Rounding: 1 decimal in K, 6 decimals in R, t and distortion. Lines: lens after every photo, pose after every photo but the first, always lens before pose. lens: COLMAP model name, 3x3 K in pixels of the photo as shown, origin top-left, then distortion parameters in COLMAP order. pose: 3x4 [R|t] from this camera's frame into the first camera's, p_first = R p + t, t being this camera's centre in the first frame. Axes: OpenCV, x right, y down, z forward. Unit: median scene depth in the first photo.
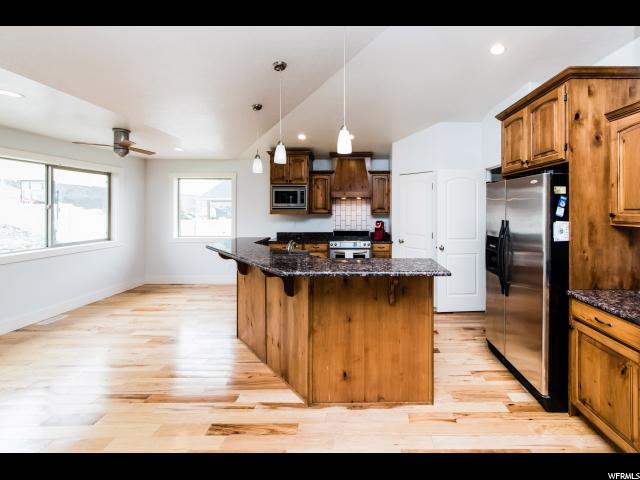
lens RADIAL K [[270.9, 0, 376.6], [0, 270.9, 206.4], [0, 0, 1]] dist [-0.000475, -0.000046]
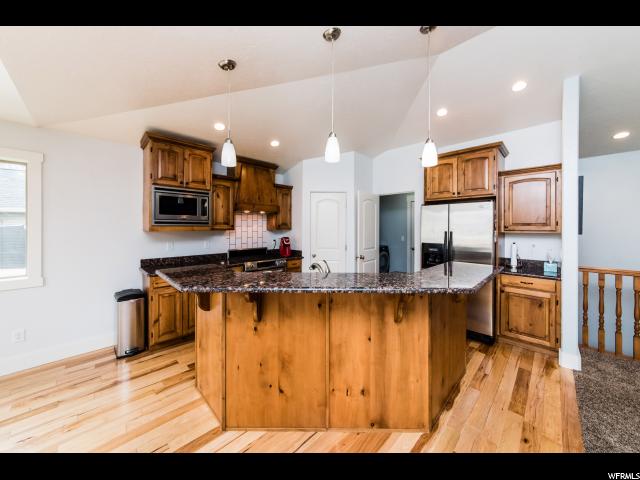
lens RADIAL K [[216.5, 0, 403.9], [0, 216.5, 224.6], [0, 0, 1]] dist [0.000327, 0.000033]
pose [[0.704101, 0.004421, 0.710086, -0.534184], [-0.005505, 0.999985, -0.000767, 0.016511], [-0.710078, -0.003370, 0.704115, 0.346653]]
